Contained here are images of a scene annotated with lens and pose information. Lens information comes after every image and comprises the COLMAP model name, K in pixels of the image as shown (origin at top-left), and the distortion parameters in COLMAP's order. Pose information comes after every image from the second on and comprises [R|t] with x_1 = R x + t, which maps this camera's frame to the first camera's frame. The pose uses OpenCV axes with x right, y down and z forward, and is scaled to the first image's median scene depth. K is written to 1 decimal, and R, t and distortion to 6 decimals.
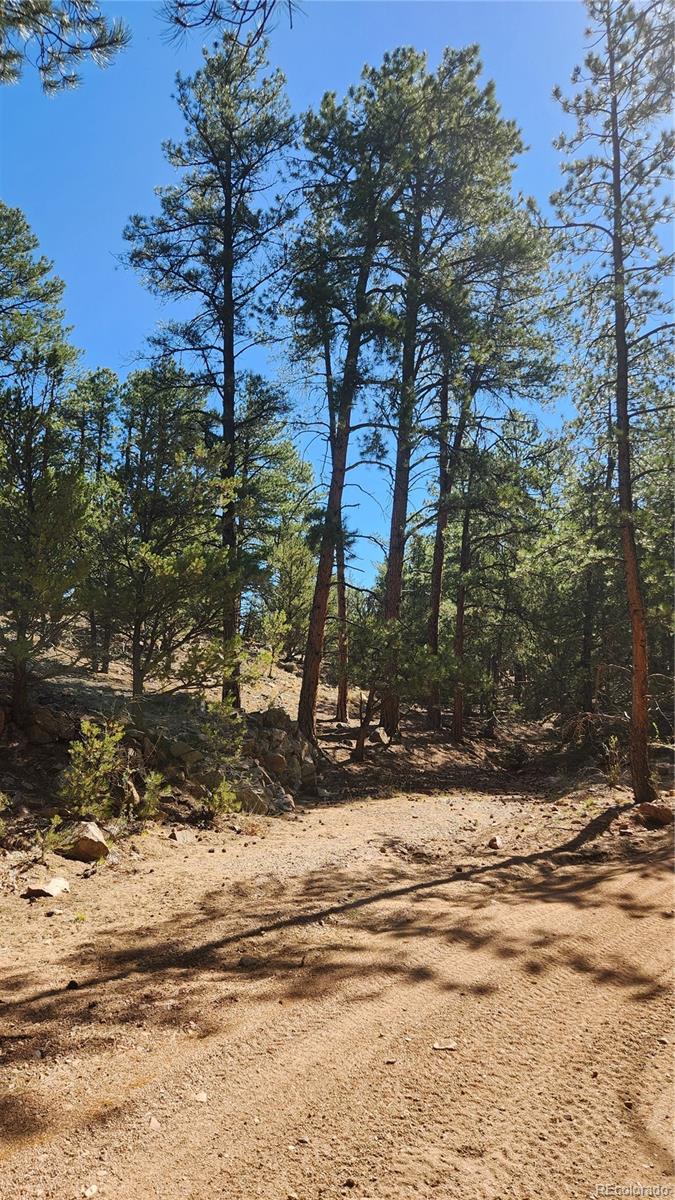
lens RADIAL K [[762.5, 0, 333.0], [0, 762.5, 628.8], [0, 0, 1]] dist [0.054958, -0.036906]
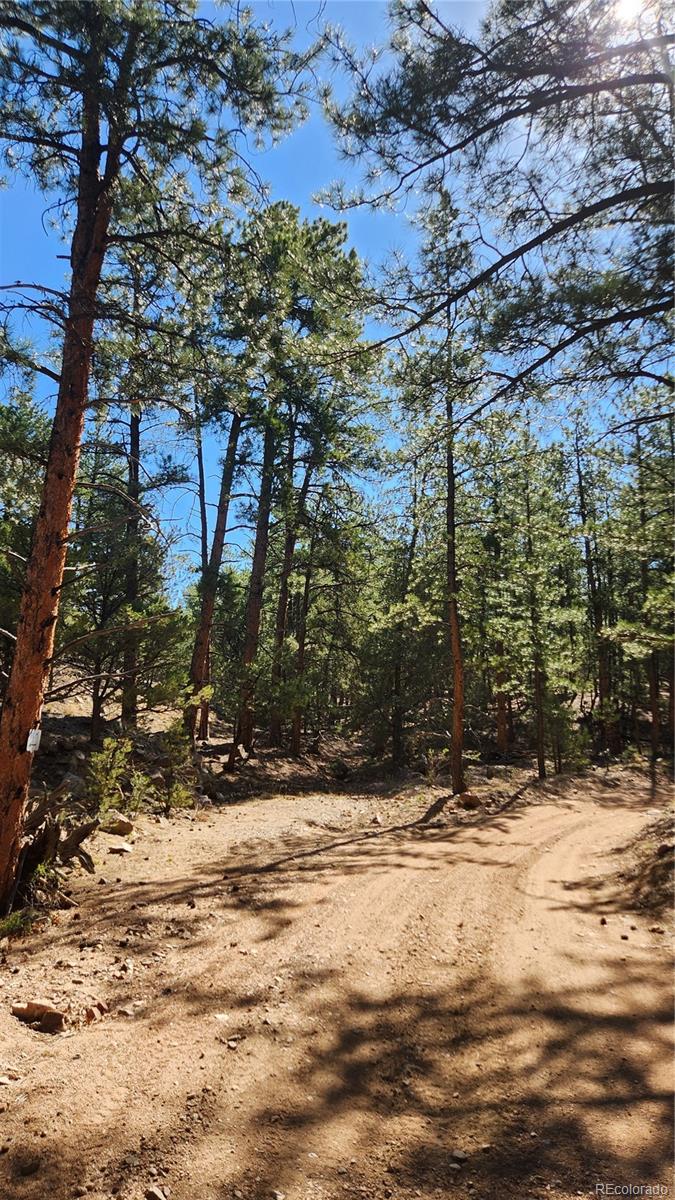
lens RADIAL K [[762.5, 0, 333.0], [0, 762.5, 628.8], [0, 0, 1]] dist [0.054958, -0.036906]
pose [[0.959399, 0.039987, 0.279203, -0.178578], [-0.032699, 0.998993, -0.030713, -0.024589], [-0.280150, 0.020336, 0.959741, -0.239753]]
